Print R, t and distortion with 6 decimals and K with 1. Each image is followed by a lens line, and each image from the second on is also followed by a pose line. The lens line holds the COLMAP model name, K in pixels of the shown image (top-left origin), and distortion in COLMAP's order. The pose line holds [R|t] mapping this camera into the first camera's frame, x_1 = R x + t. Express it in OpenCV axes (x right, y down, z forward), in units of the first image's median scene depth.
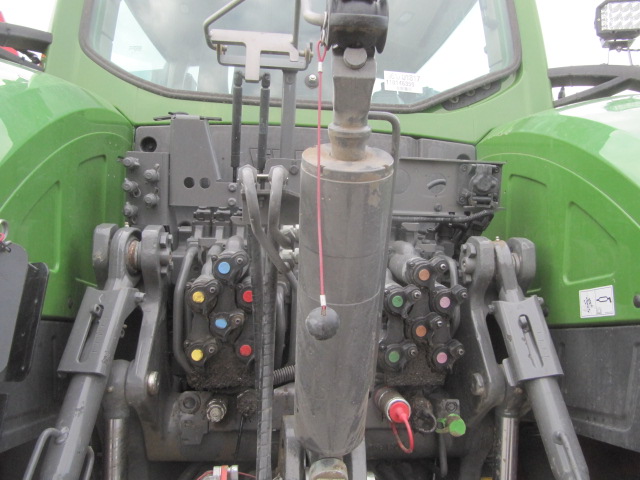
lens RADIAL K [[531.7, 0, 319.3], [0, 531.7, 239.1], [0, 0, 1]] dist [-0.066261, 0.054629]
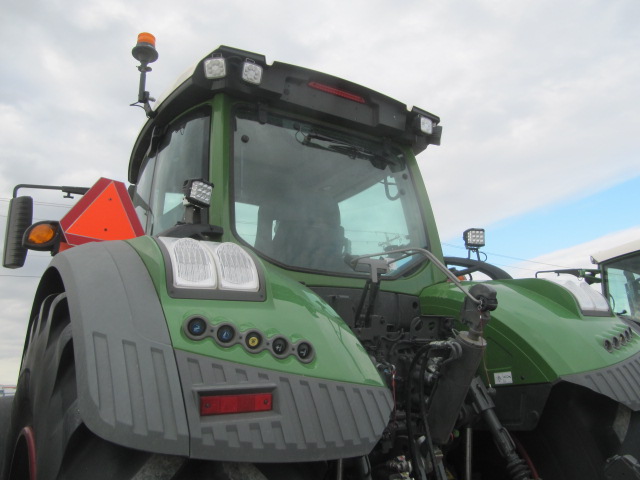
lens RADIAL K [[531.7, 0, 319.3], [0, 531.7, 239.1], [0, 0, 1]] dist [-0.066261, 0.054629]
pose [[0.886693, 0.063588, 0.457966, -1.509652], [-0.012274, 0.993386, -0.114166, -0.253632], [-0.462196, 0.095609, 0.881608, -0.950774]]
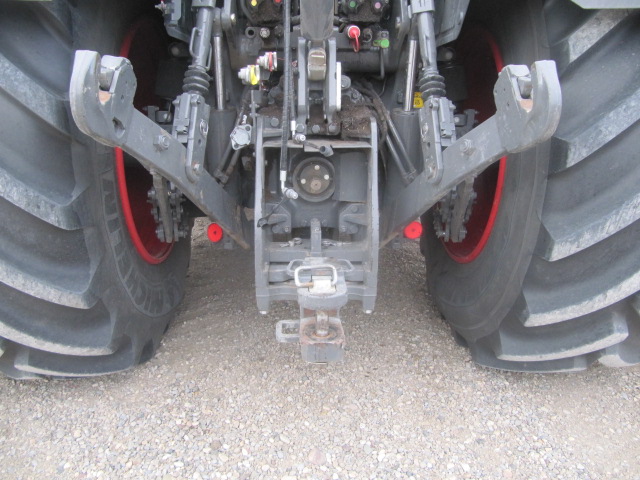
lens RADIAL K [[531.7, 0, 319.3], [0, 531.7, 239.1], [0, 0, 1]] dist [-0.066261, 0.054629]
pose [[0.998100, 0.005890, -0.061338, 0.147289], [0.020440, 0.907413, 0.419742, 0.196398], [0.058131, -0.420198, 0.905569, -1.180432]]
